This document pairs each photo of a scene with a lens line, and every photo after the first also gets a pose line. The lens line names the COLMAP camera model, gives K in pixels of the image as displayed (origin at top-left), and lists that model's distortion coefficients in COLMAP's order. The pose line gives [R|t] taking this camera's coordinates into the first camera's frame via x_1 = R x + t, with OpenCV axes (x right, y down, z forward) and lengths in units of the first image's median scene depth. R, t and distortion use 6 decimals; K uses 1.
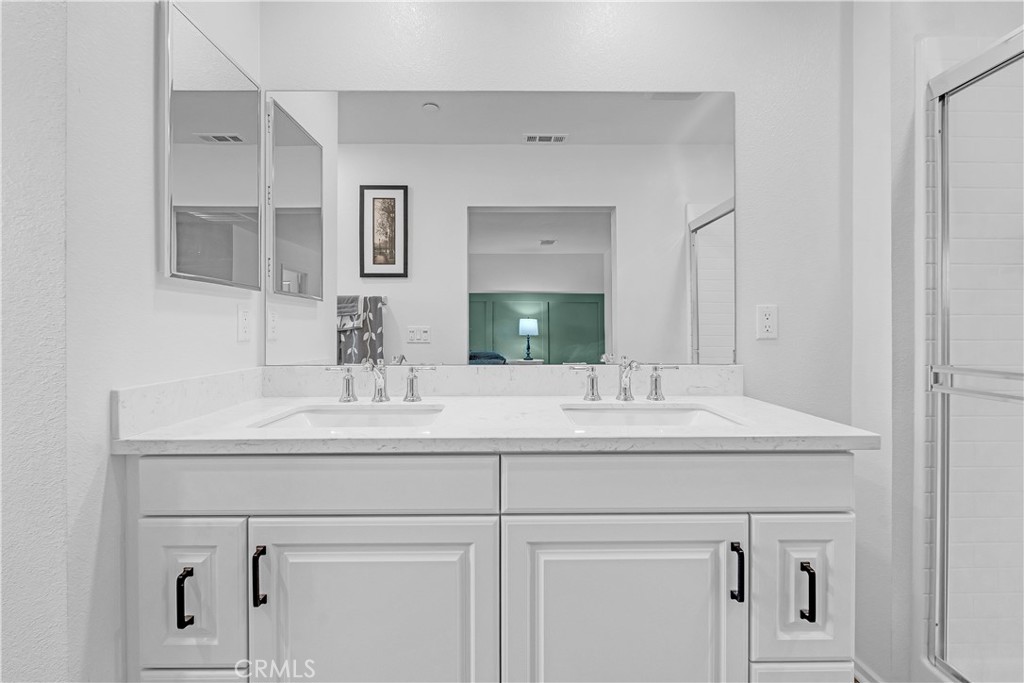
lens RADIAL K [[457.9, 0, 515.7], [0, 457.9, 324.0], [0, 0, 1]] dist [-0.001245, -0.000198]
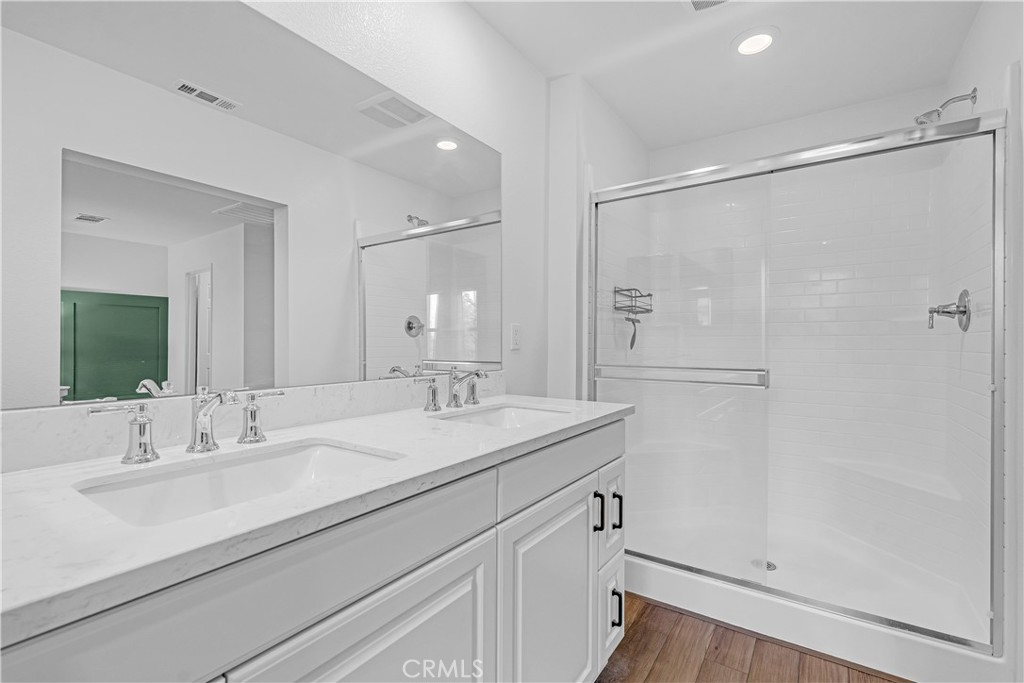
lens RADIAL K [[450.2, 0, 521.5], [0, 450.2, 340.7], [0, 0, 1]] dist [-0.000289, 0.000165]
pose [[0.574941, 0.007962, 0.818156, -0.558596], [-0.012994, 0.999915, -0.000599, 0.008404], [-0.818092, -0.010287, 0.574996, 0.268327]]
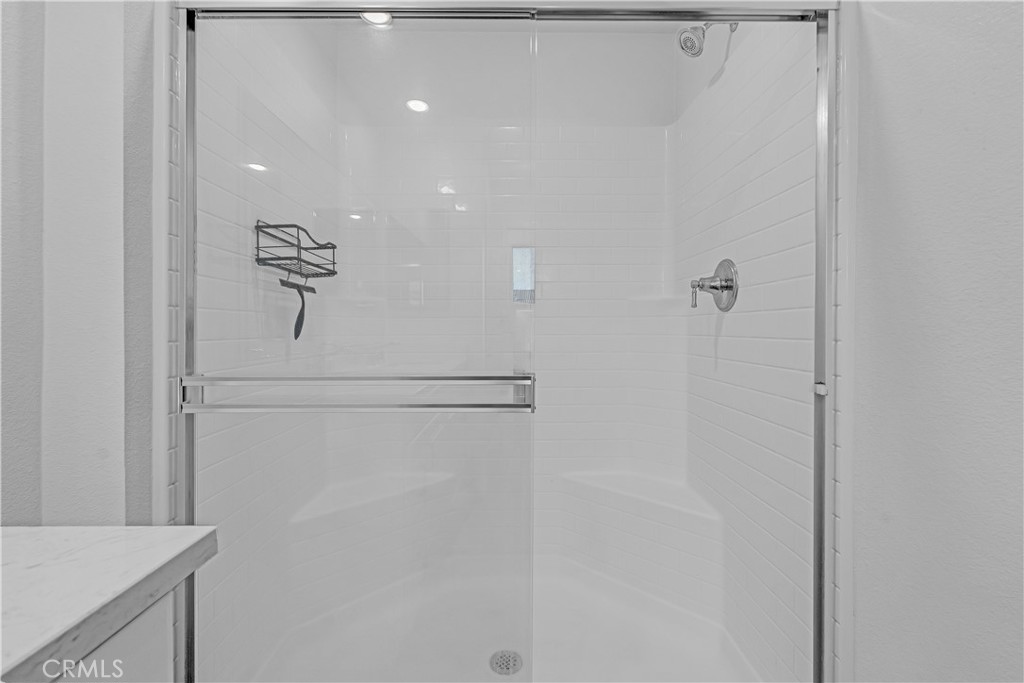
lens RADIAL K [[462.1, 0, 514.2], [0, 462.1, 332.6], [0, 0, 1]] dist [-0.003067, -0.000172]
pose [[0.014189, -0.007448, 0.999872, 0.190840], [-0.009504, 0.999926, 0.007583, 0.009898], [-0.999854, -0.009610, 0.014117, 0.453533]]
